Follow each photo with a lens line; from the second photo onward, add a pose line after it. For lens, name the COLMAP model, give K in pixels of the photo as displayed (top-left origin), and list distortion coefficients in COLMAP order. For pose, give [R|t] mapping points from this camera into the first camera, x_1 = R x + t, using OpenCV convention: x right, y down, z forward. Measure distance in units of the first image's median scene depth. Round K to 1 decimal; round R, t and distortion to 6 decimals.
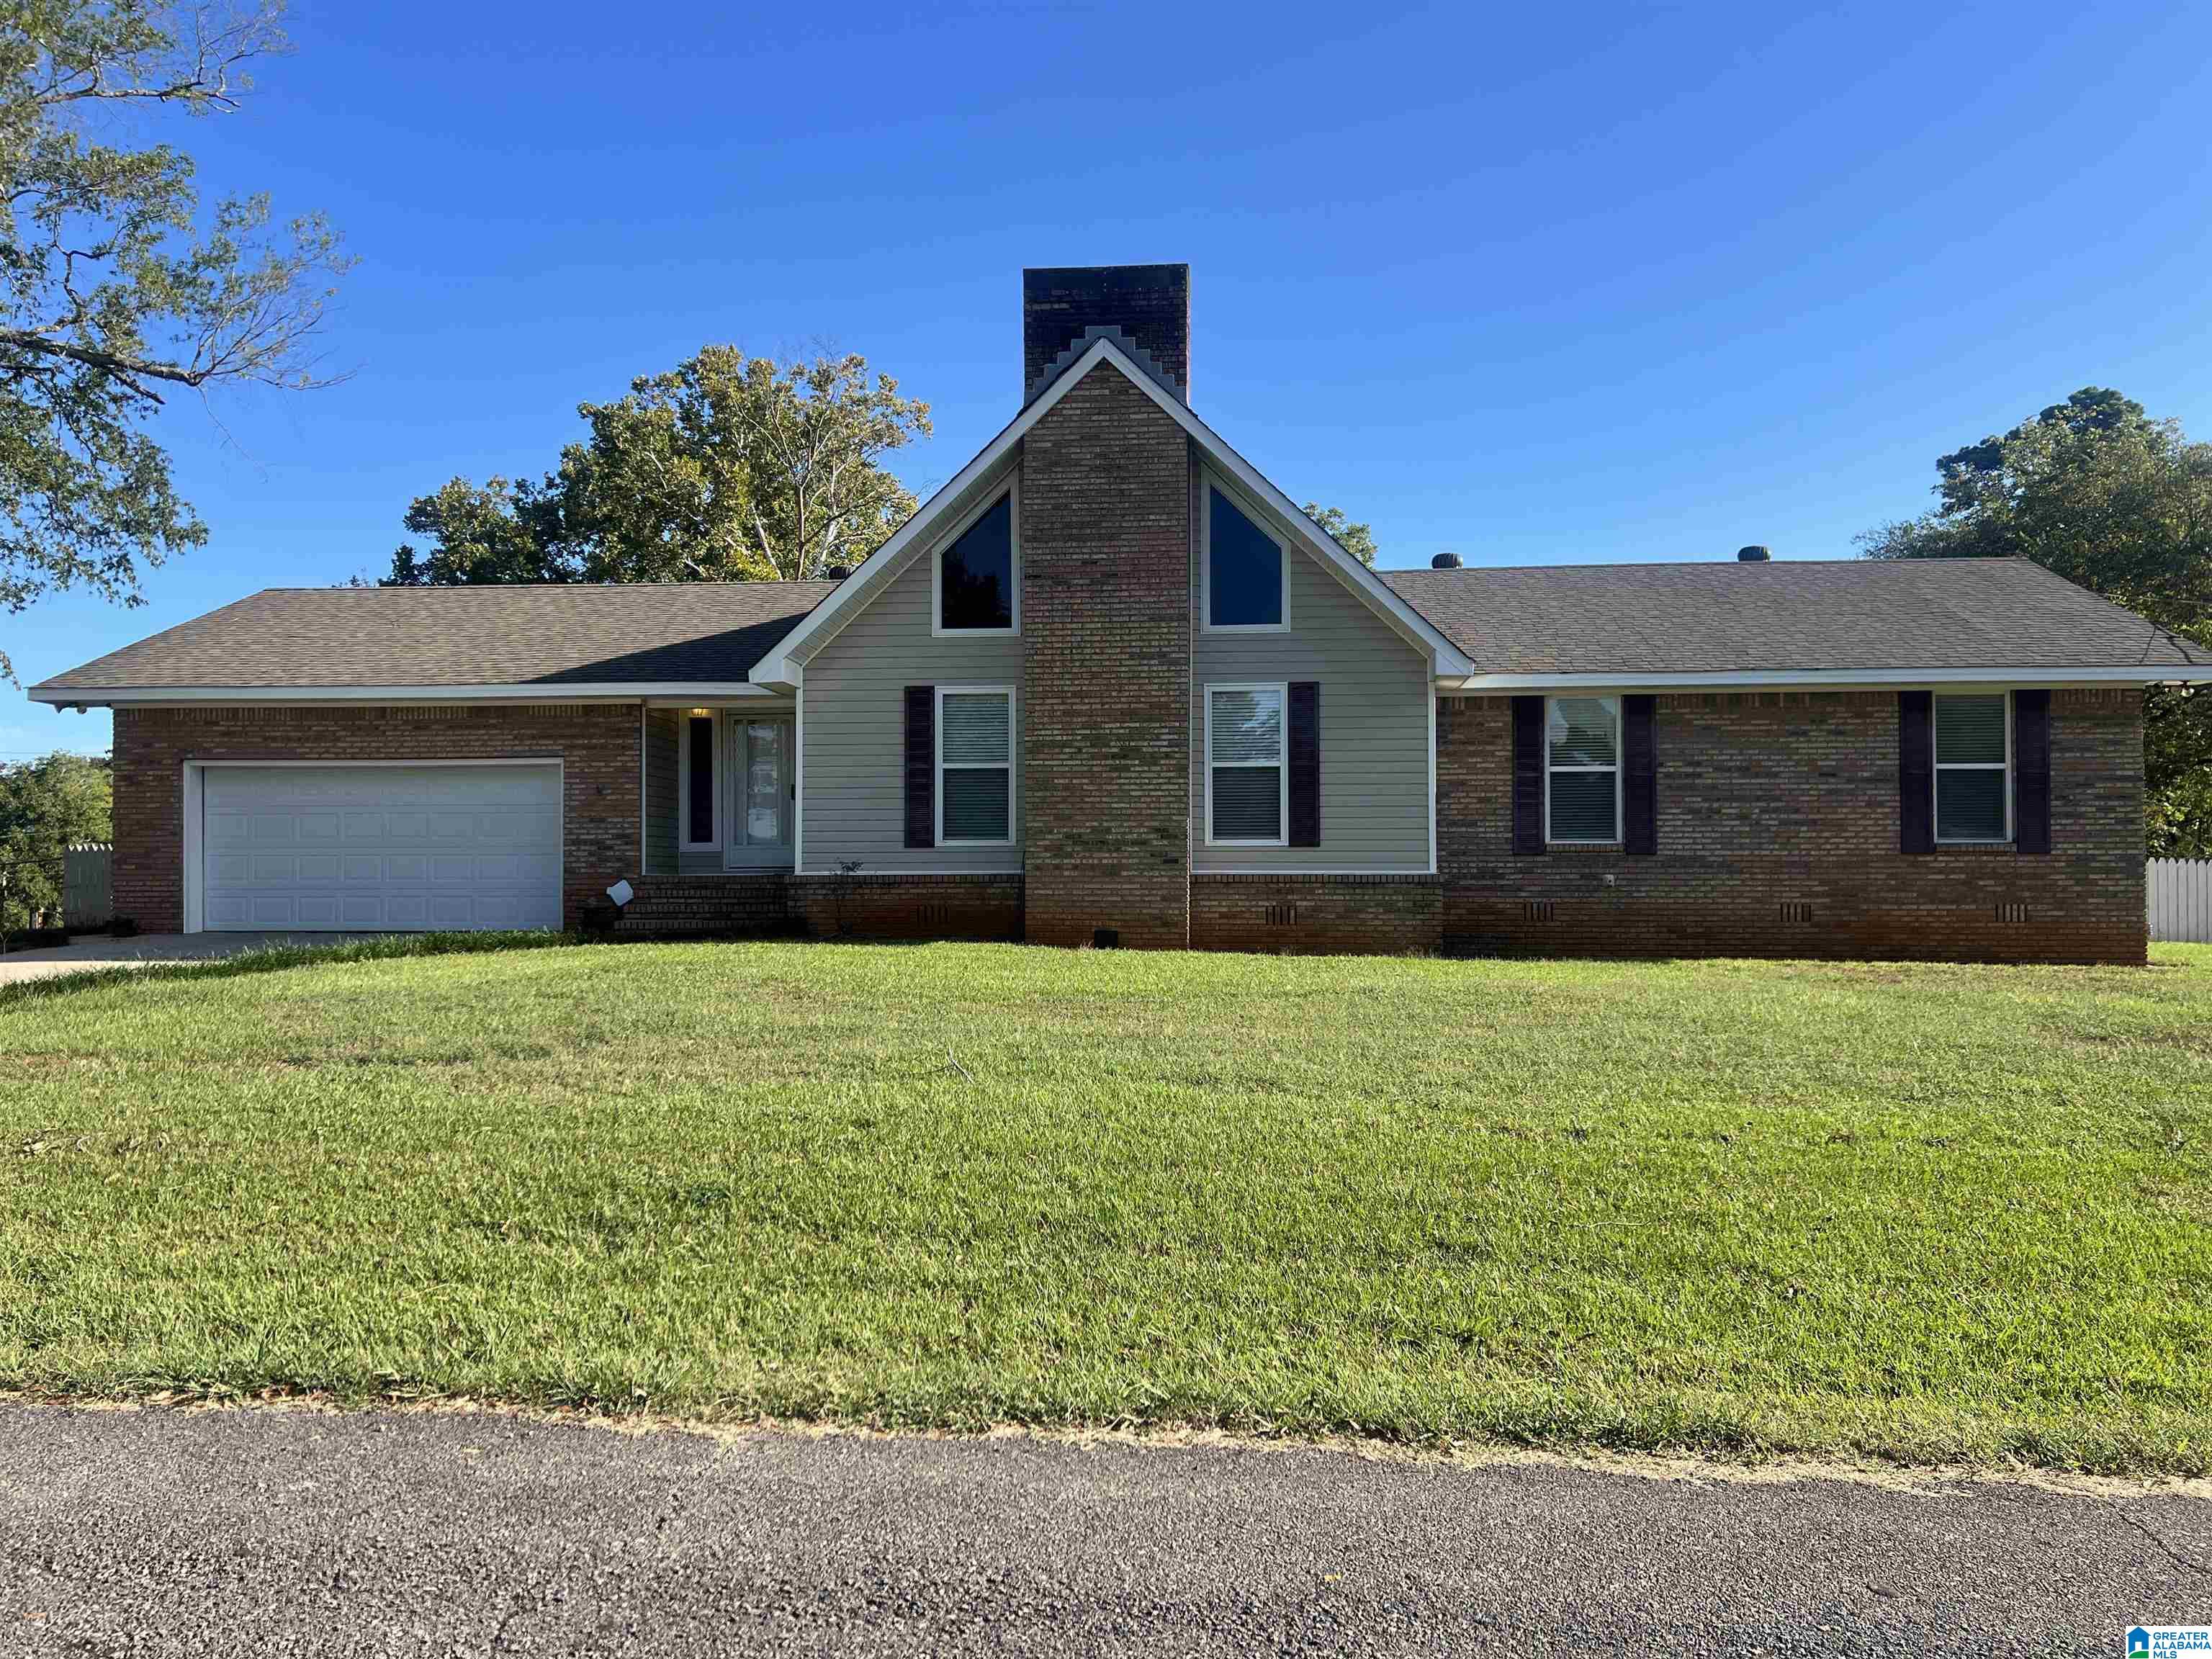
lens RADIAL K [[1624.5, 0, 1106.0], [0, 1624.5, 829.5], [0, 0, 1]] dist [0.005671, 0.001293]
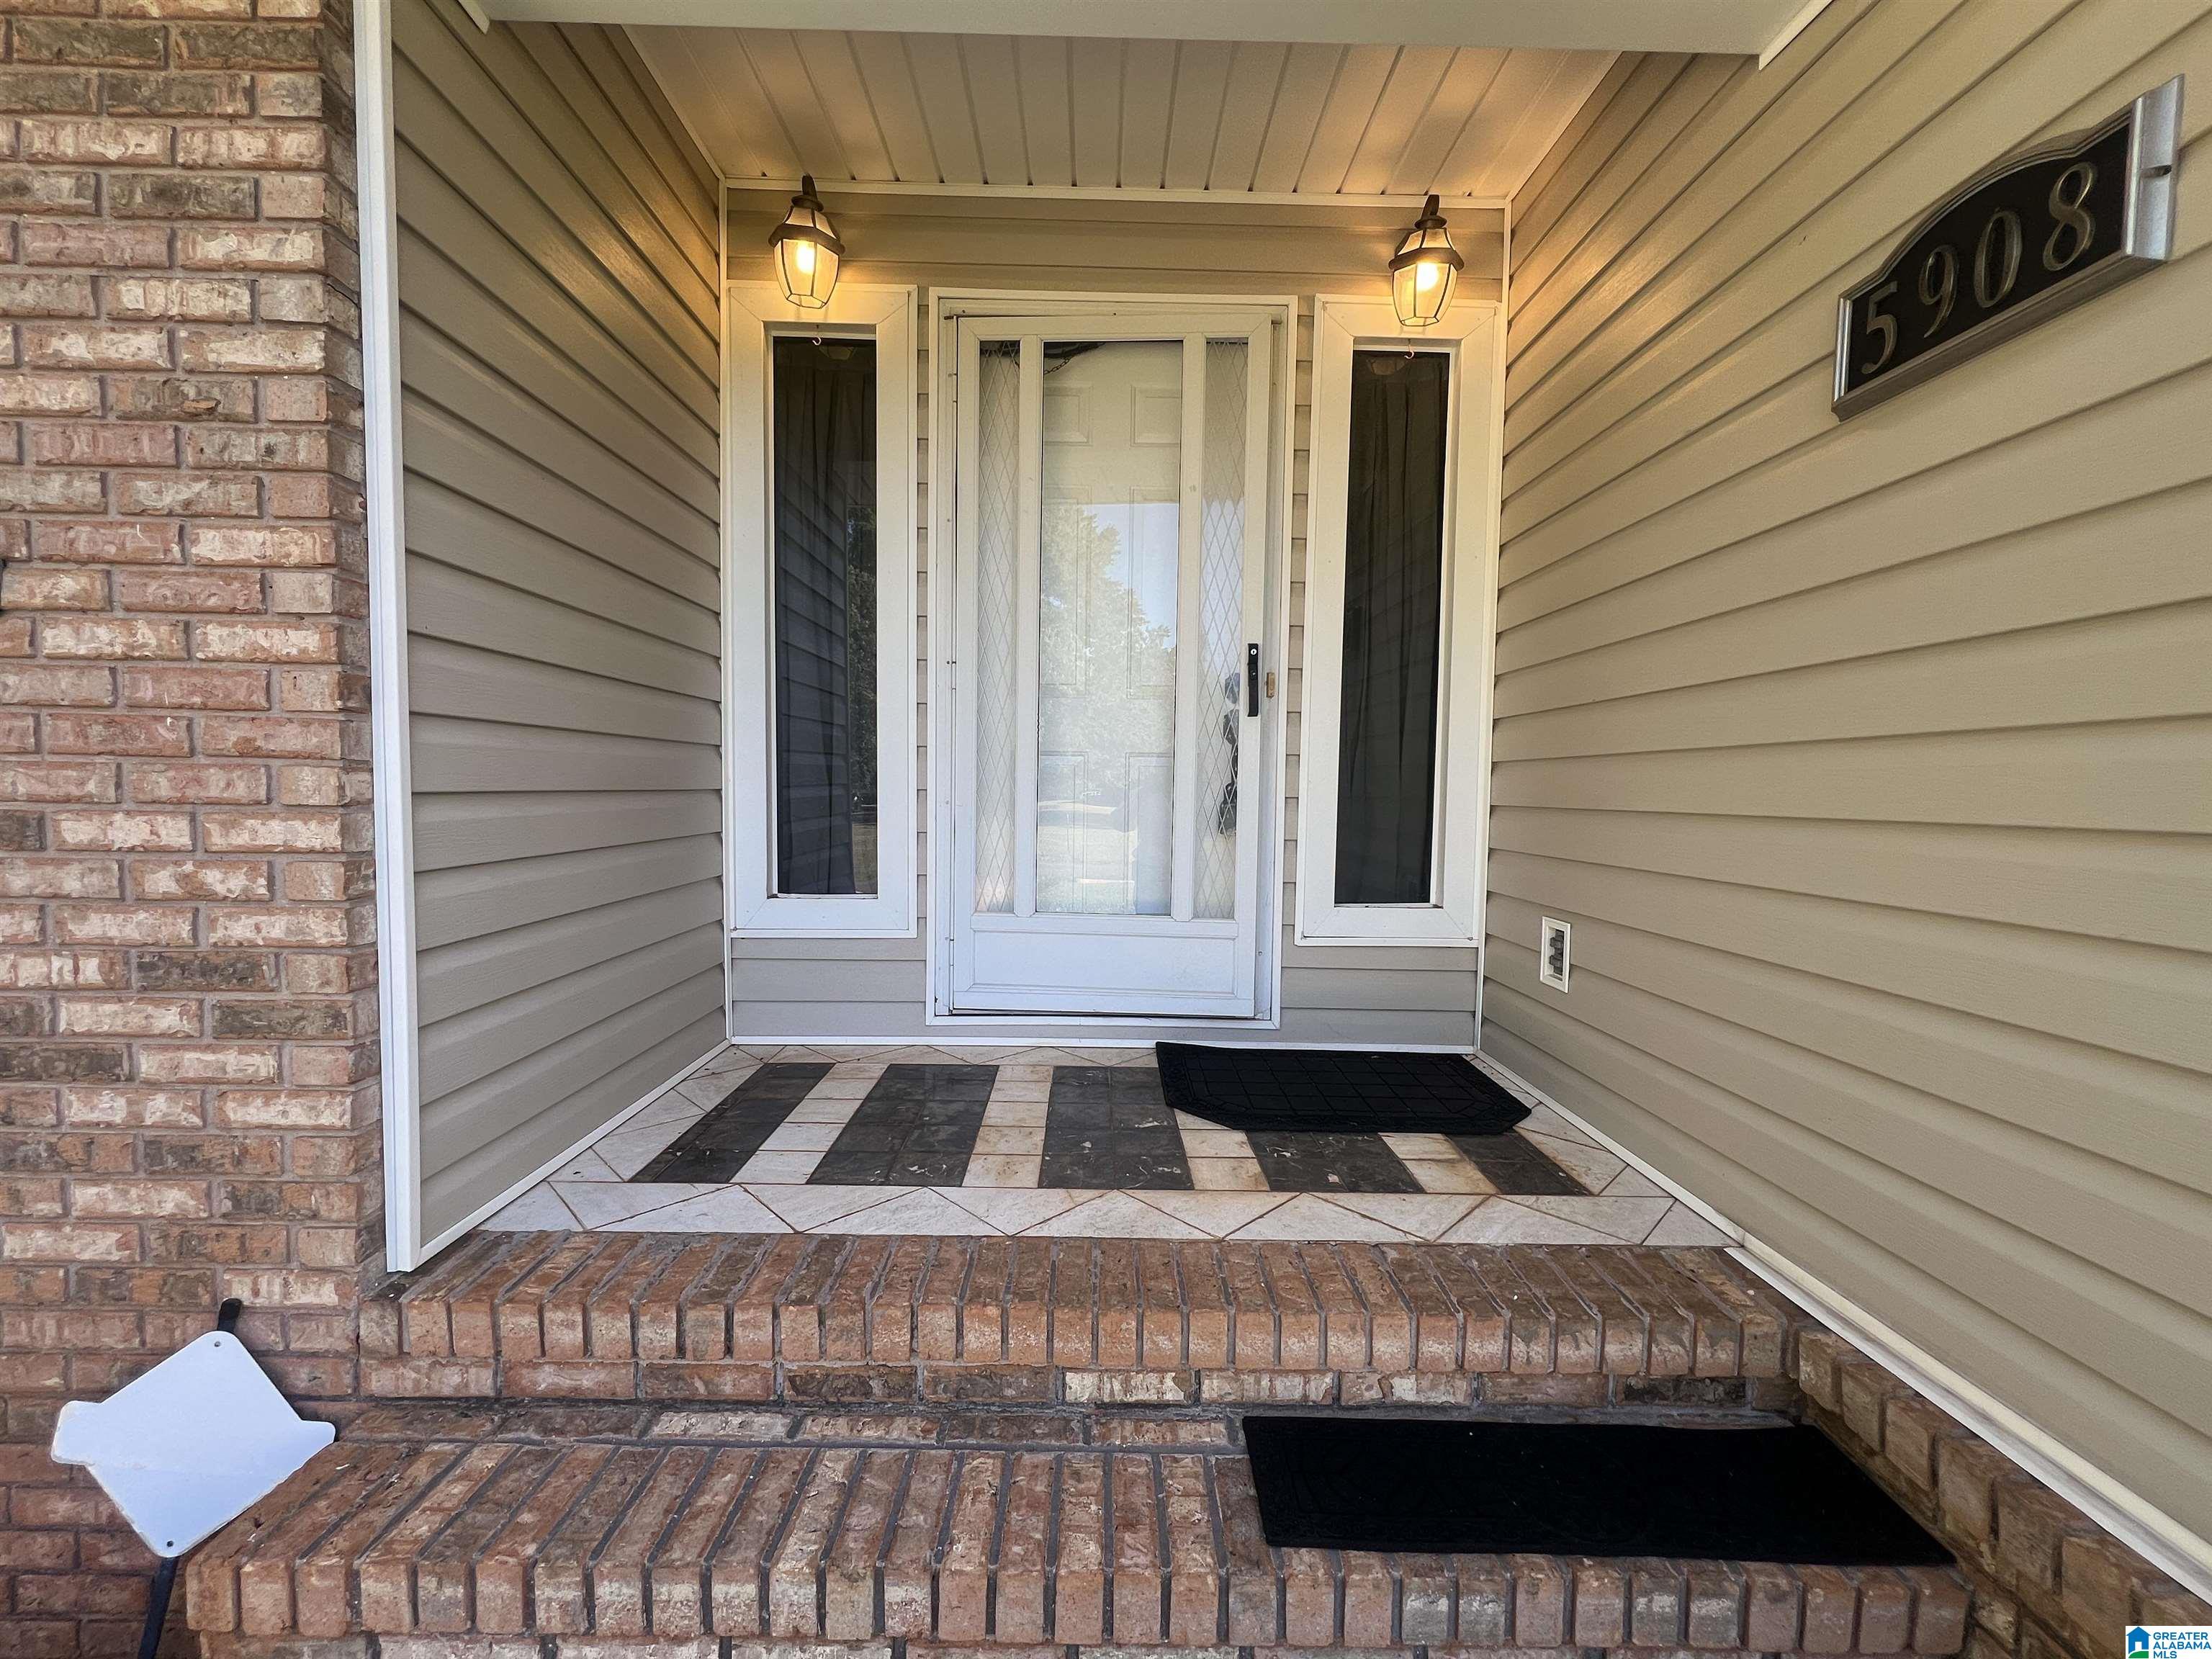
lens RADIAL K [[884.1, 0, 1100.9], [0, 884.1, 825.7], [0, 0, 1]] dist [-0.000698, -0.000272]
pose [[0.994513, 0.007405, 0.104351, -0.237578], [-0.014179, 0.997829, 0.064319, -0.011542], [-0.103648, -0.065445, 0.992459, 0.928270]]
